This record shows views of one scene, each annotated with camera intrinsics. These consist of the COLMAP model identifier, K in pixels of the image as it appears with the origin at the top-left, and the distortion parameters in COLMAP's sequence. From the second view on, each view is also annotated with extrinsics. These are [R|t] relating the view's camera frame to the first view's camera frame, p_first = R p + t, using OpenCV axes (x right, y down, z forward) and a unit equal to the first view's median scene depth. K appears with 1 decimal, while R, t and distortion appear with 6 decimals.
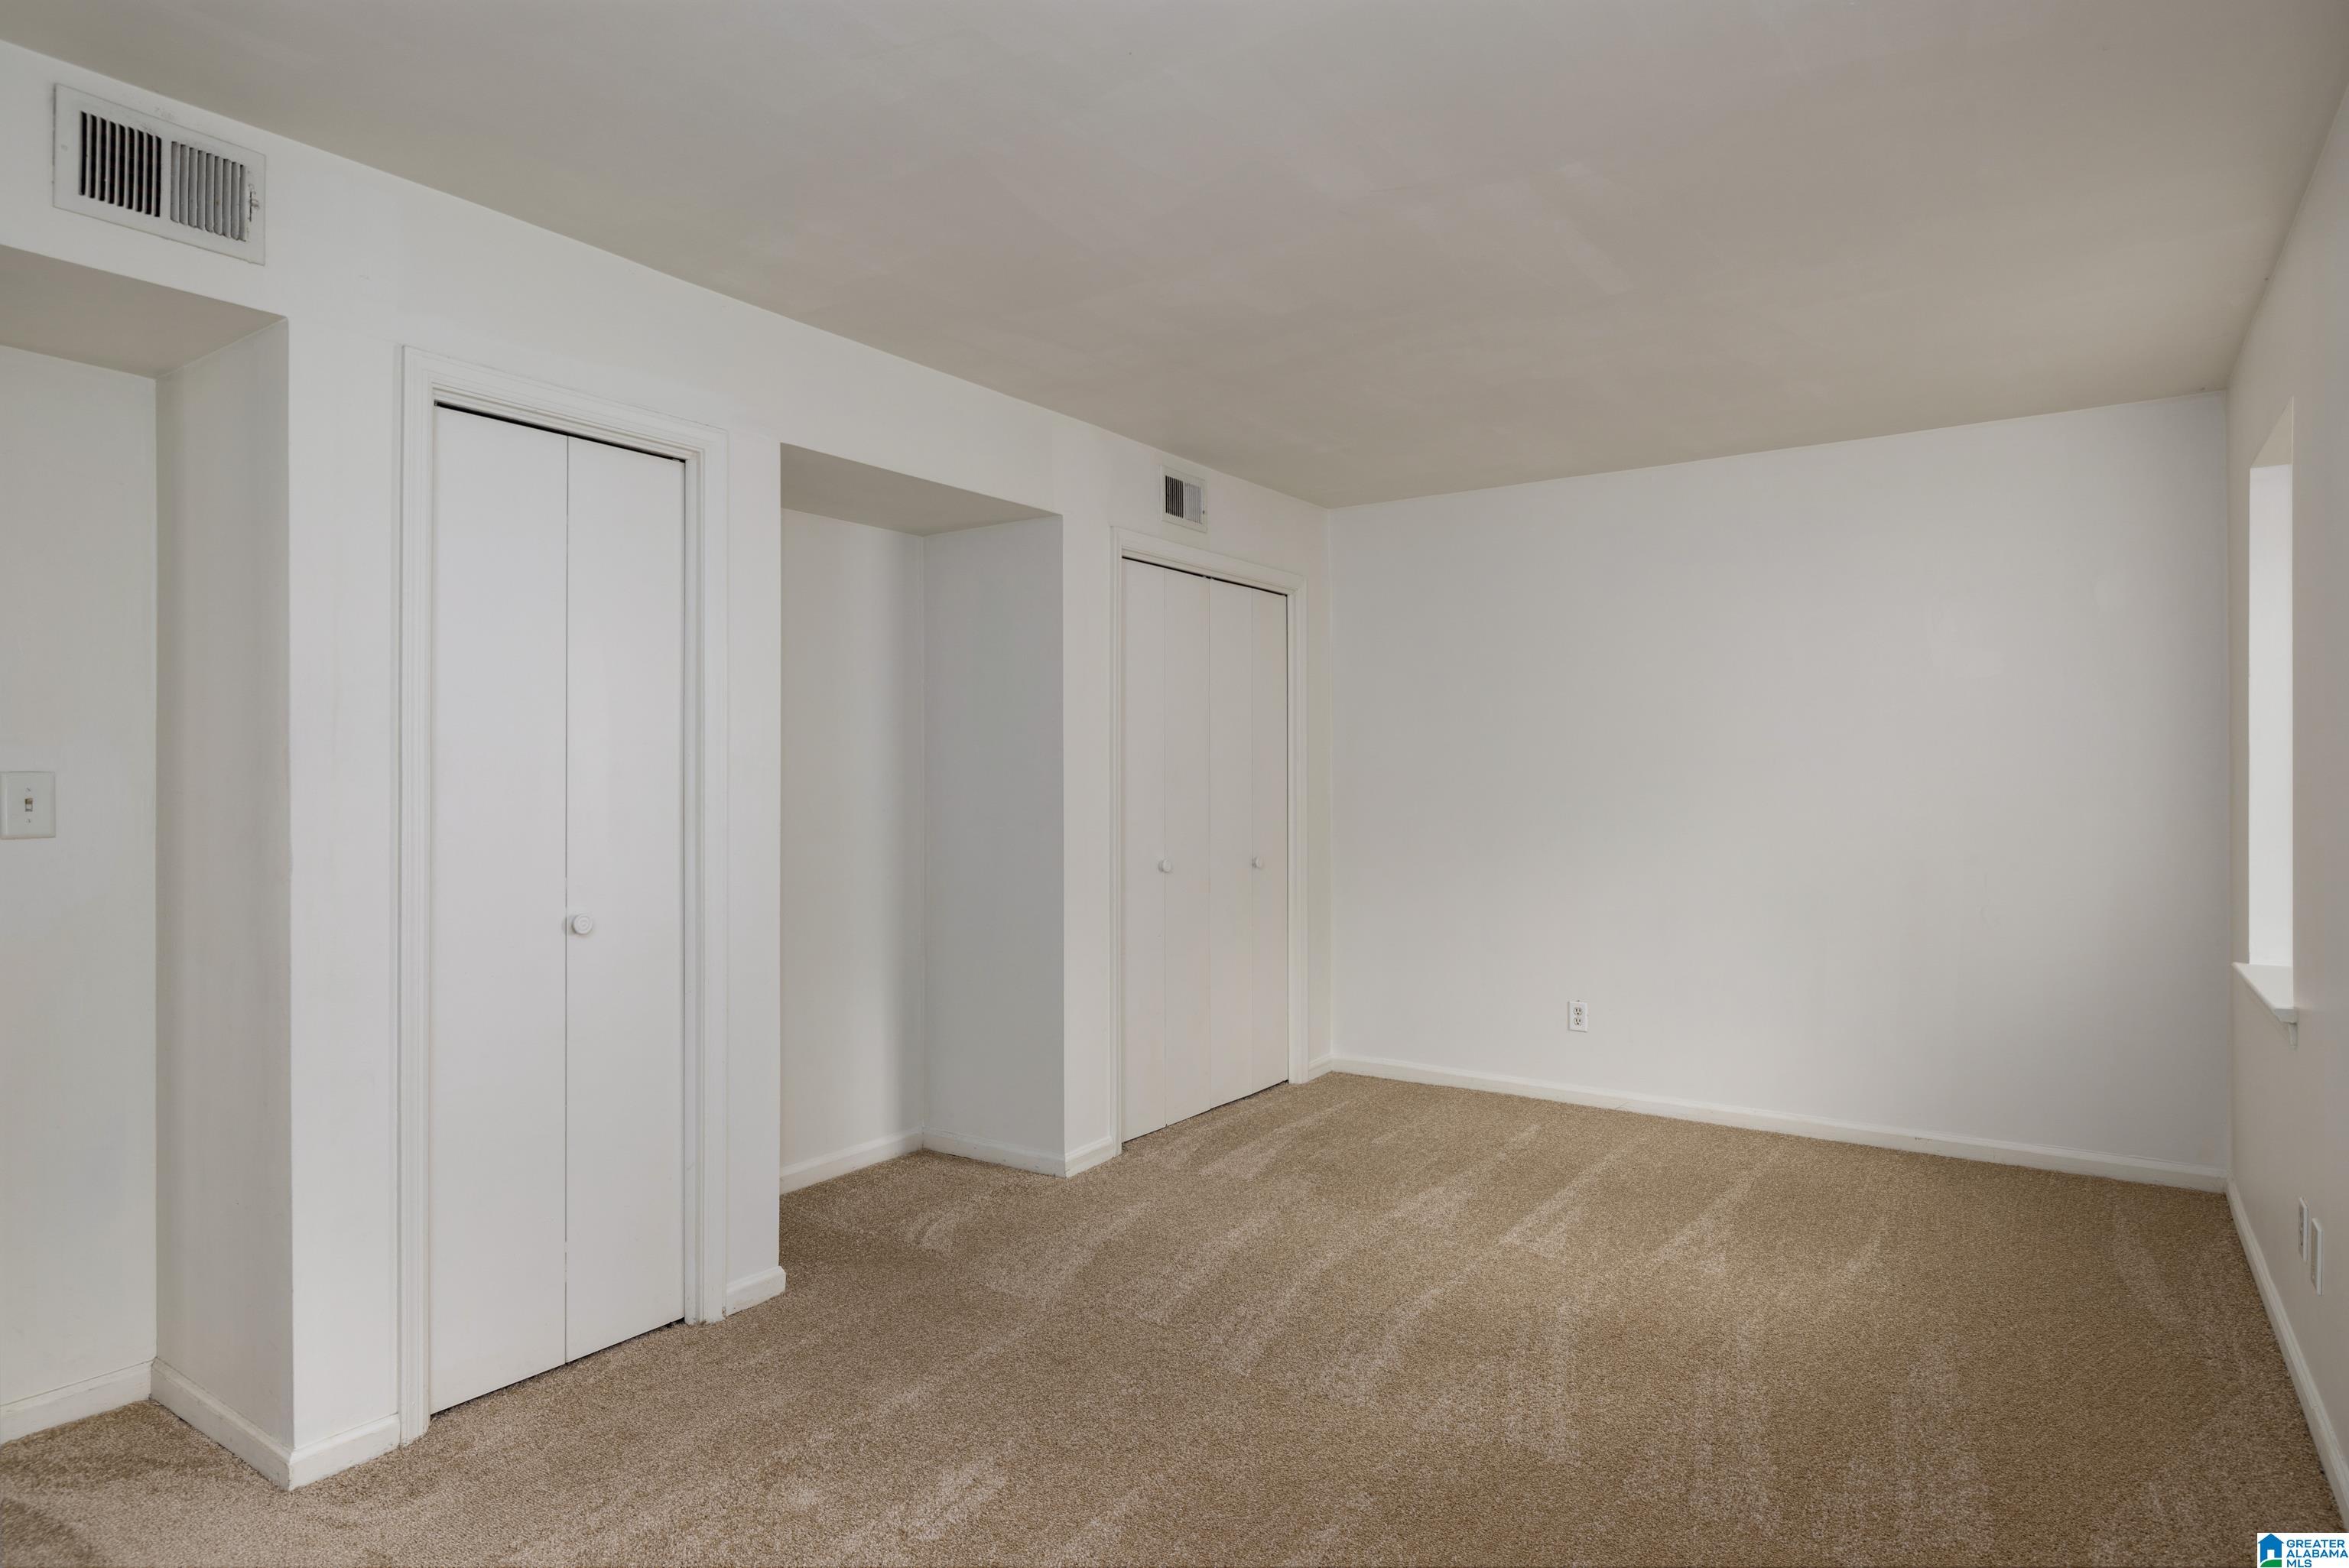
lens RADIAL K [[1331.5, 0, 1170.9], [0, 1331.5, 775.7], [0, 0, 1]] dist [0.005348, 0.000471]
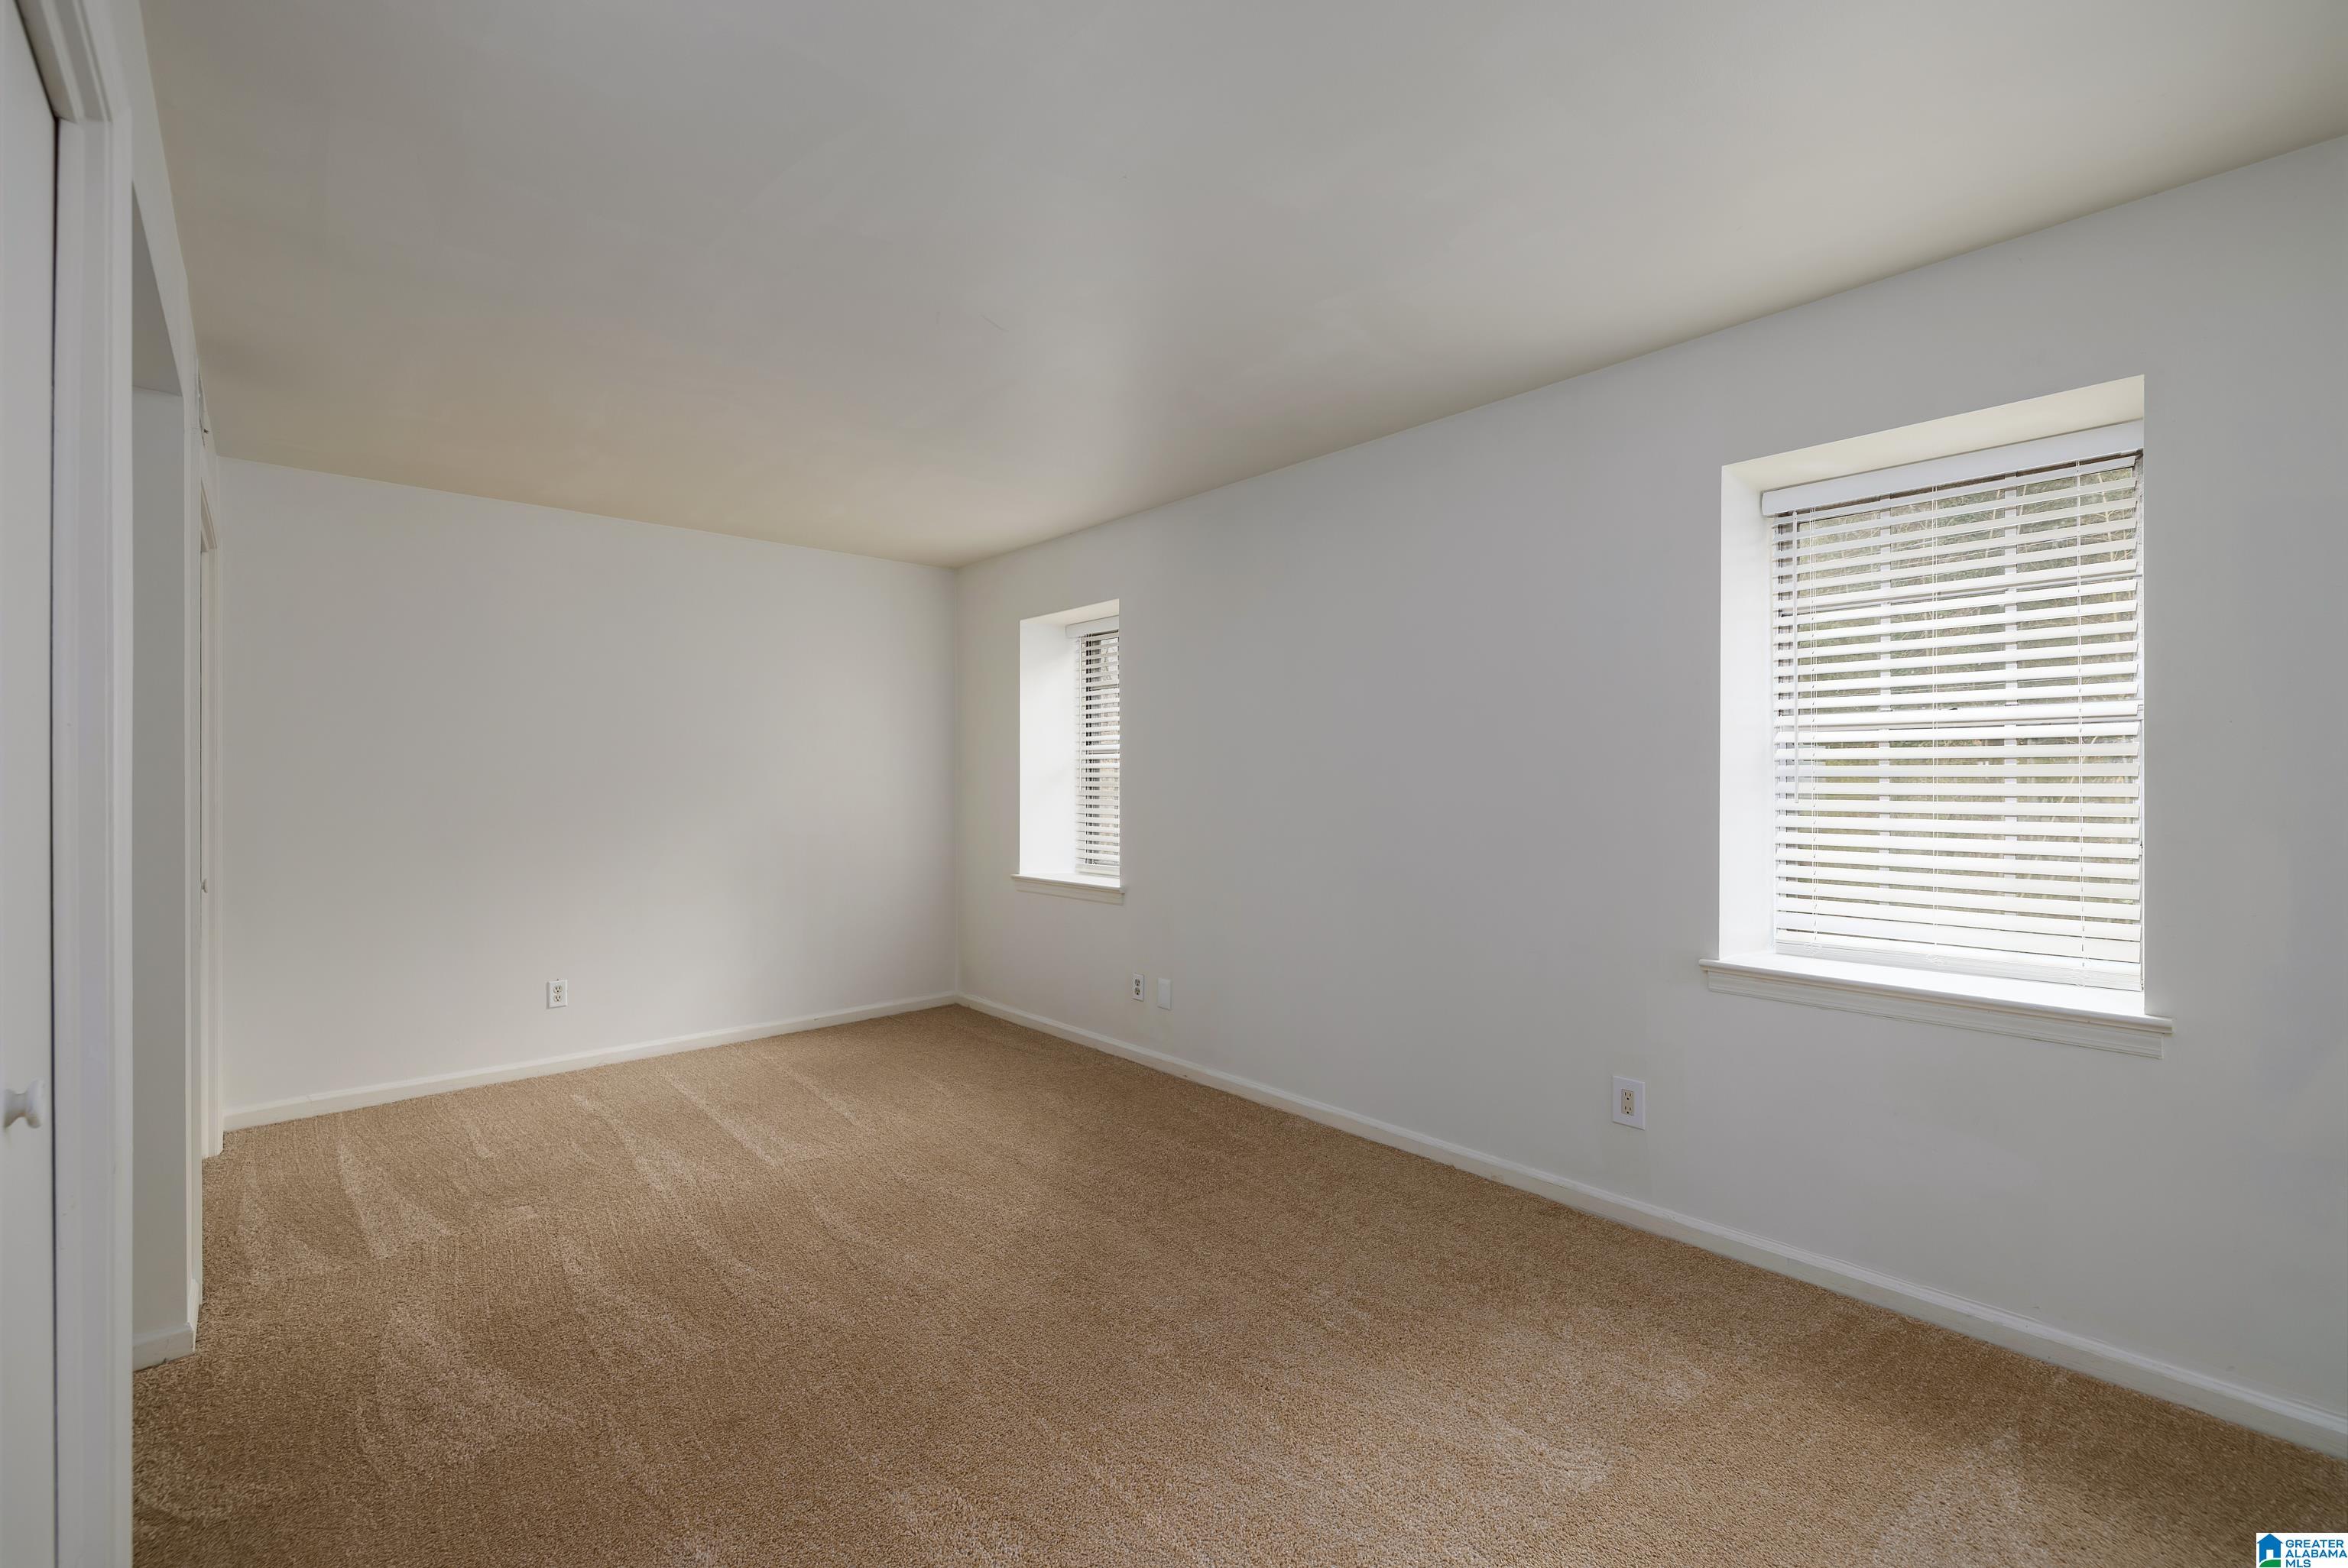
lens RADIAL K [[986.7, 0, 1169.4], [0, 986.7, 781.9], [0, 0, 1]] dist [-0.001889, 0.002120]
pose [[0.236377, -0.004711, 0.971650, -0.445441], [0.001010, 0.999989, 0.004603, 0.001192], [-0.971661, -0.000107, 0.236380, 0.372902]]
